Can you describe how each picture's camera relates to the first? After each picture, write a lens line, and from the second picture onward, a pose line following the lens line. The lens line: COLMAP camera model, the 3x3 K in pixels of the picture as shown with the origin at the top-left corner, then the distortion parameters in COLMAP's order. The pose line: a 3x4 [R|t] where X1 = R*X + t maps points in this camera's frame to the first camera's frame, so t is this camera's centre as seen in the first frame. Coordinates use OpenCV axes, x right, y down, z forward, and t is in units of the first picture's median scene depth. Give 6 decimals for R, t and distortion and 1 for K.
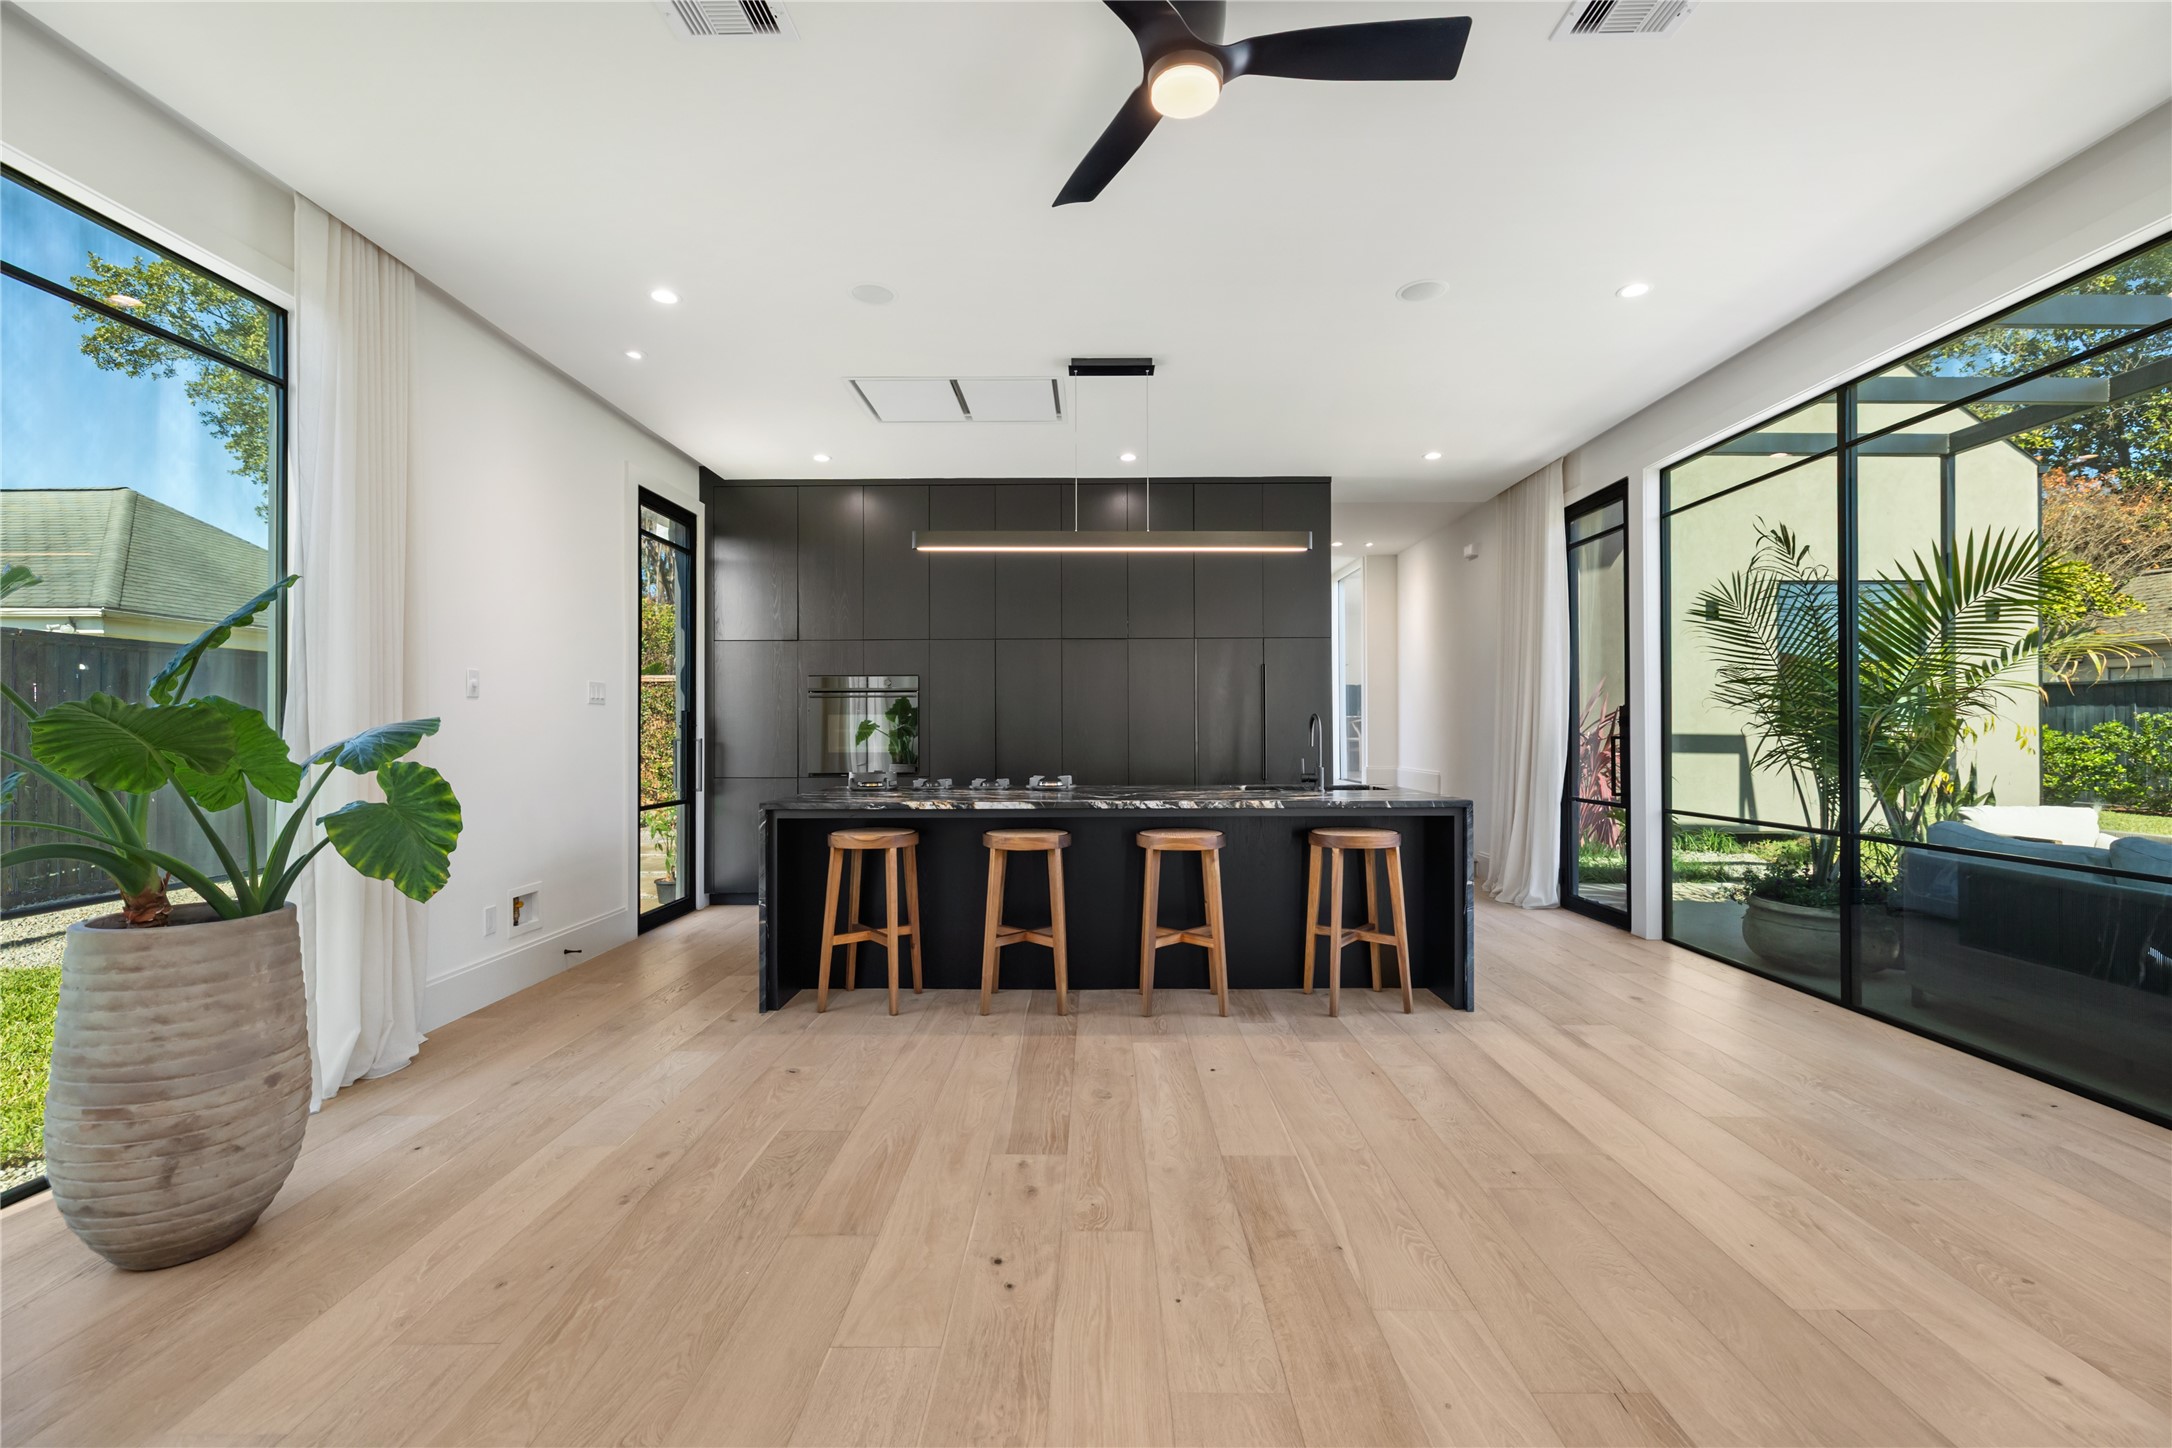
lens RADIAL K [[922.4, 0, 1083.2], [0, 922.4, 730.7], [0, 0, 1]] dist [0.001446, -0.000553]
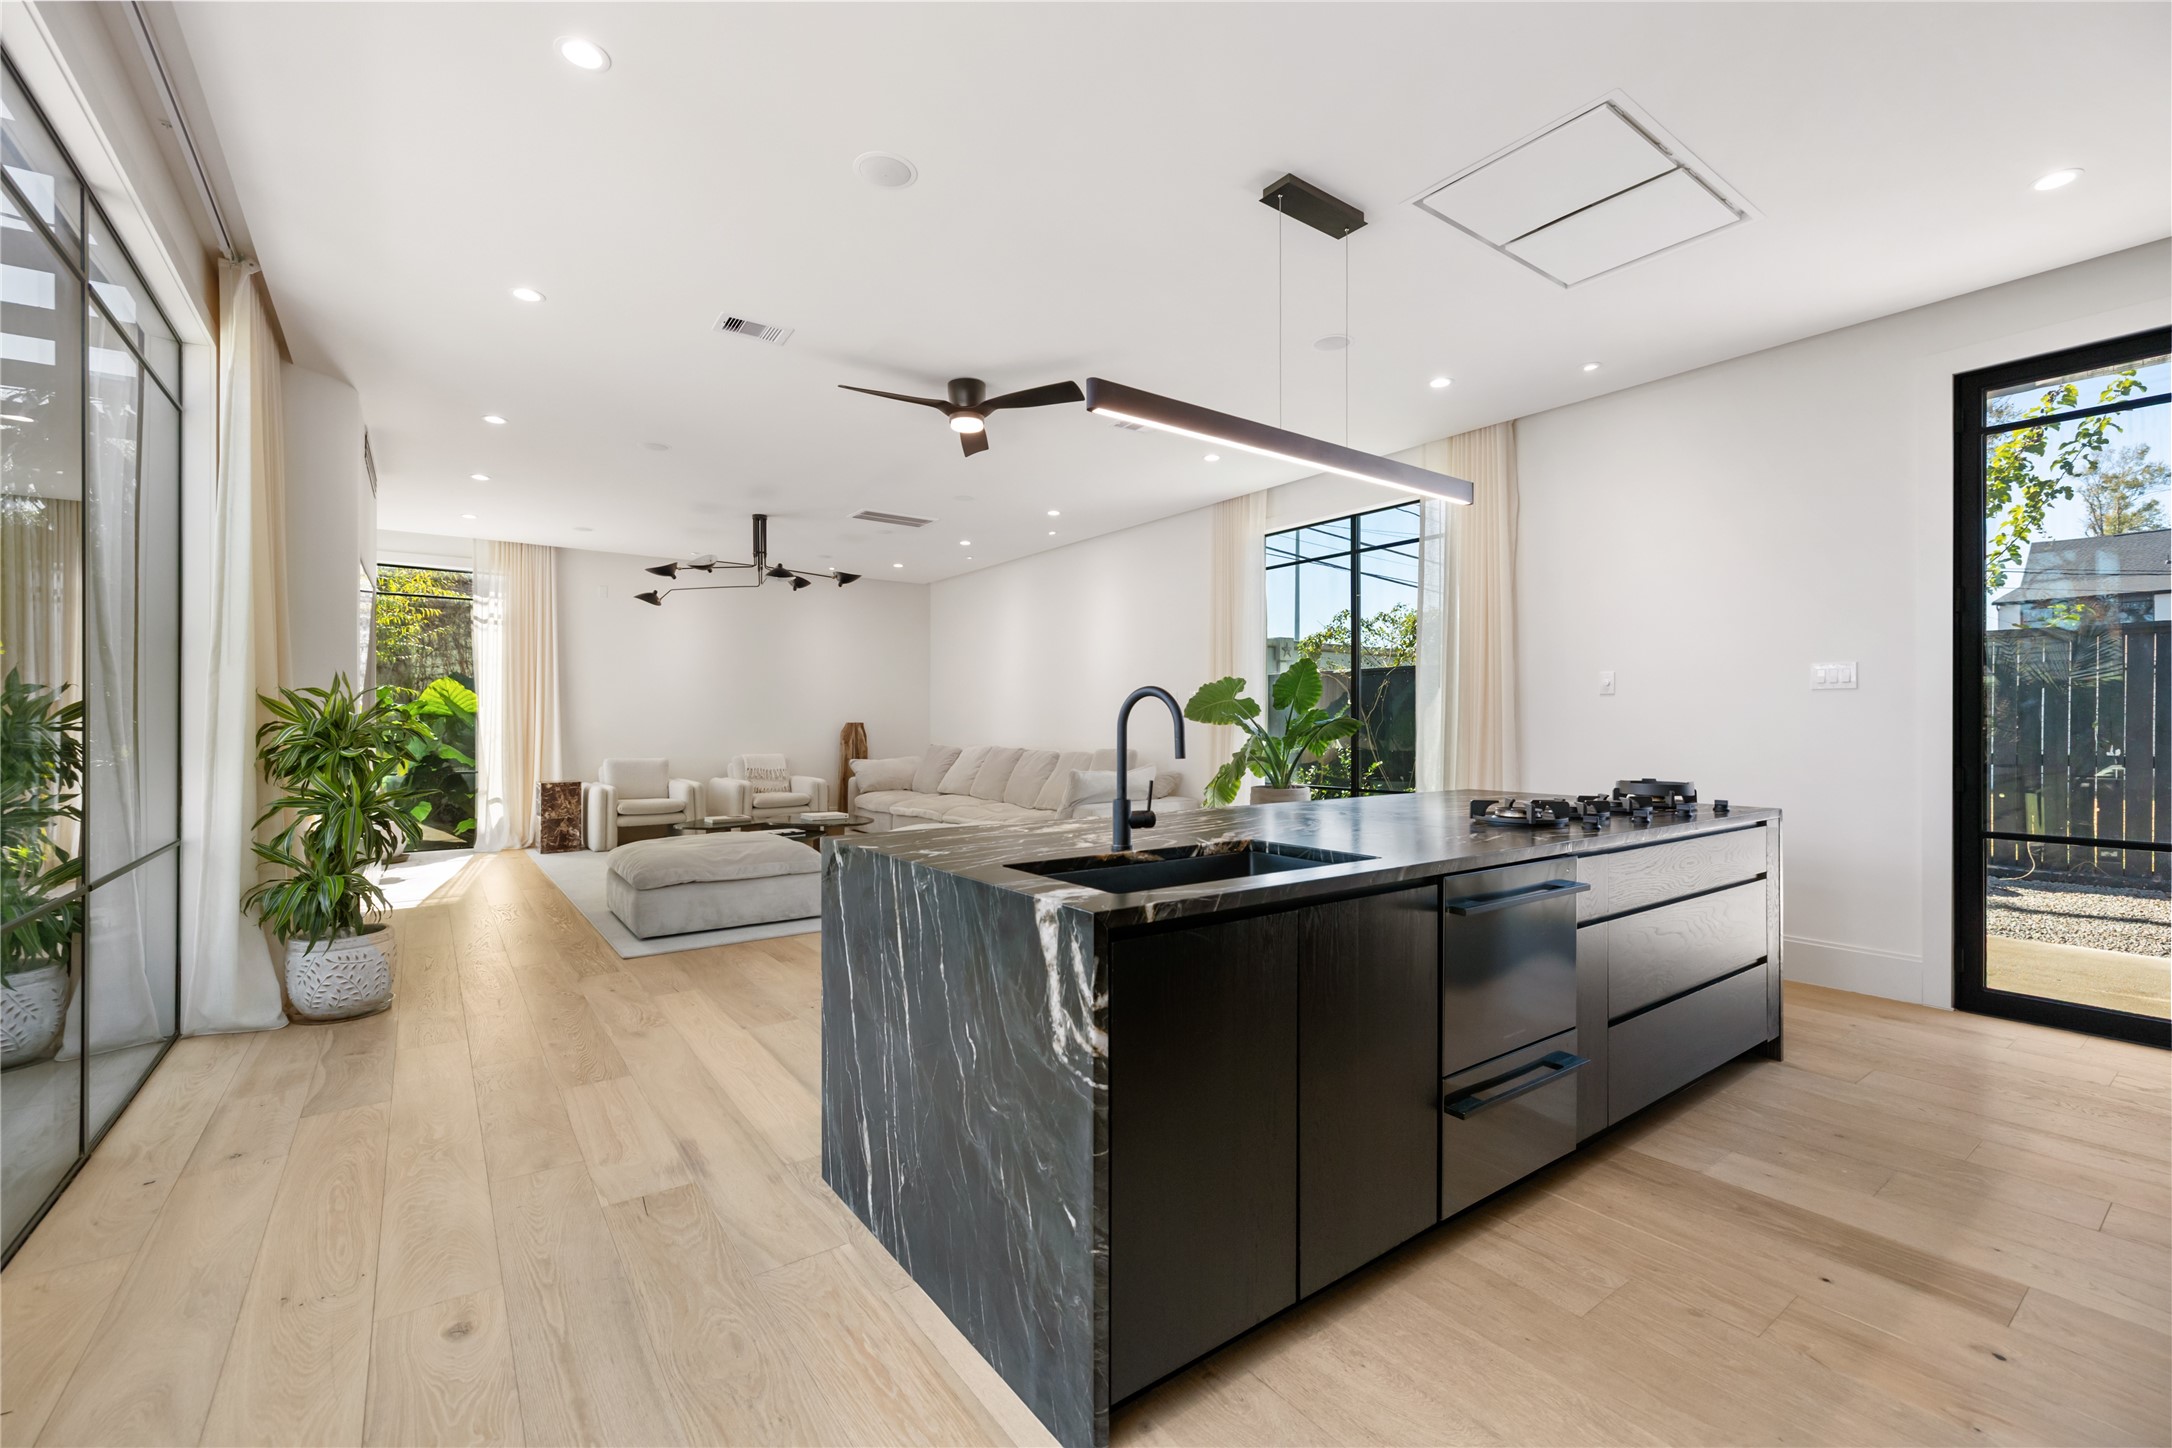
lens RADIAL K [[922.4, 0, 1089.9], [0, 922.4, 720.3], [0, 0, 1]] dist [0.001446, -0.000553]
pose [[-0.800980, 0.001659, -0.598689, 0.585474], [0.004599, 0.999984, -0.003382, 0.001188], [0.598674, -0.005462, -0.800974, 1.446778]]
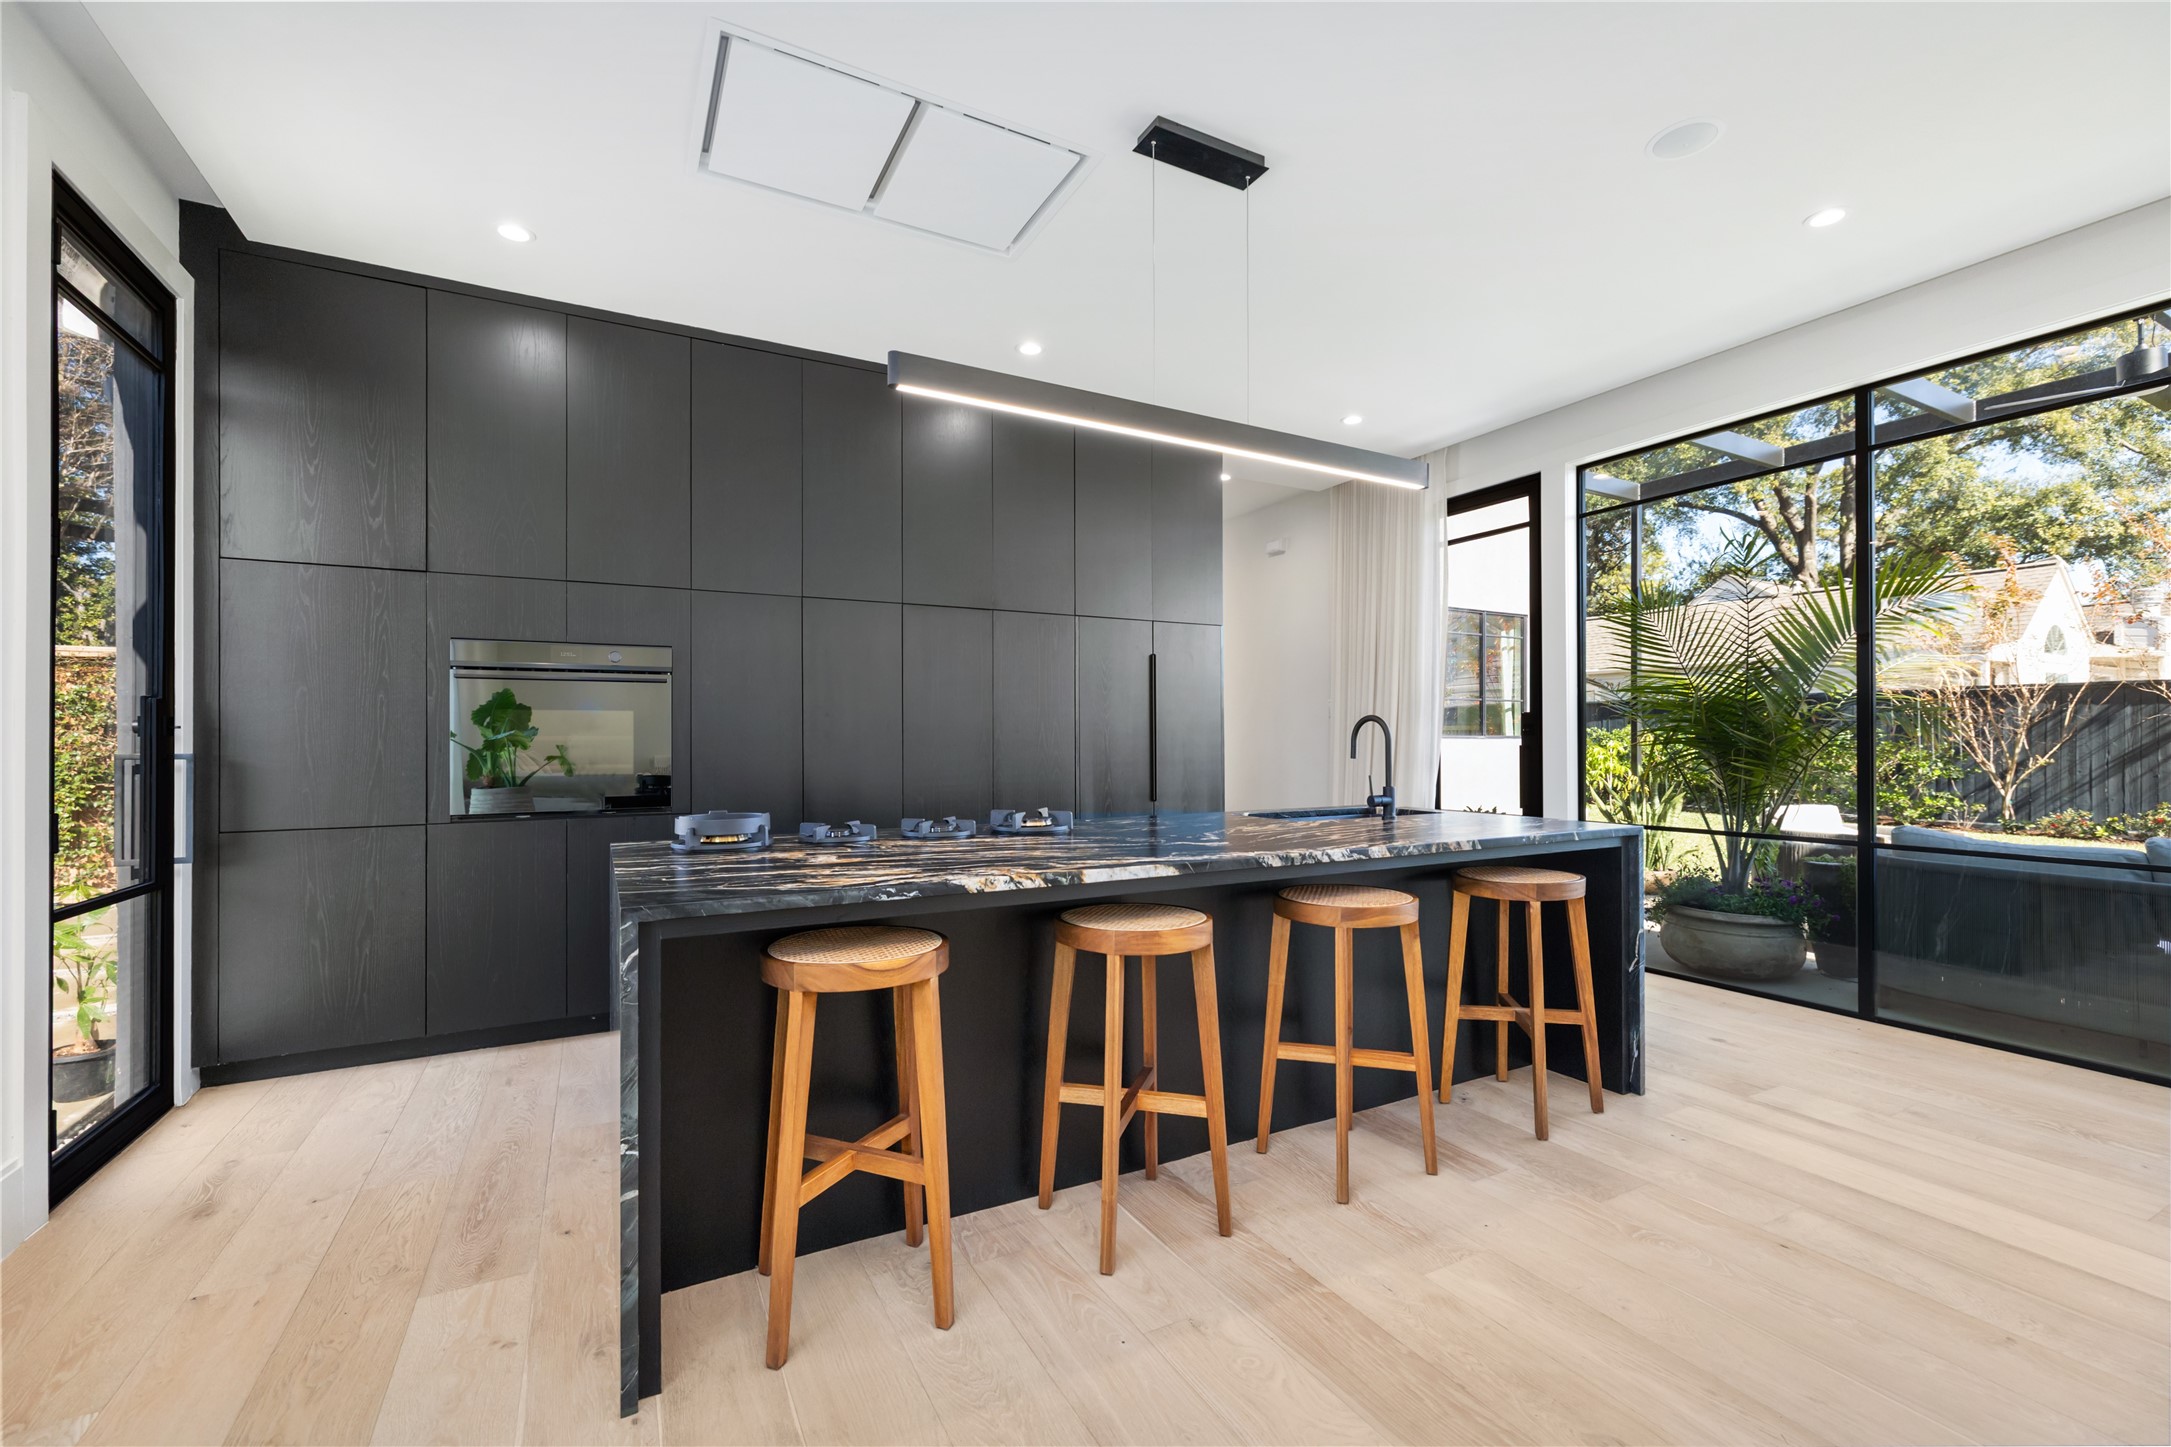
lens RADIAL K [[922.0, 0, 1099.9], [0, 922.0, 736.8], [0, 0, 1]] dist [0.001446, -0.000553]
pose [[0.872994, 0.002678, 0.487723, -0.331328], [-0.000377, 0.999988, -0.004815, 0.003273], [-0.487731, 0.004020, 0.872985, 0.485875]]
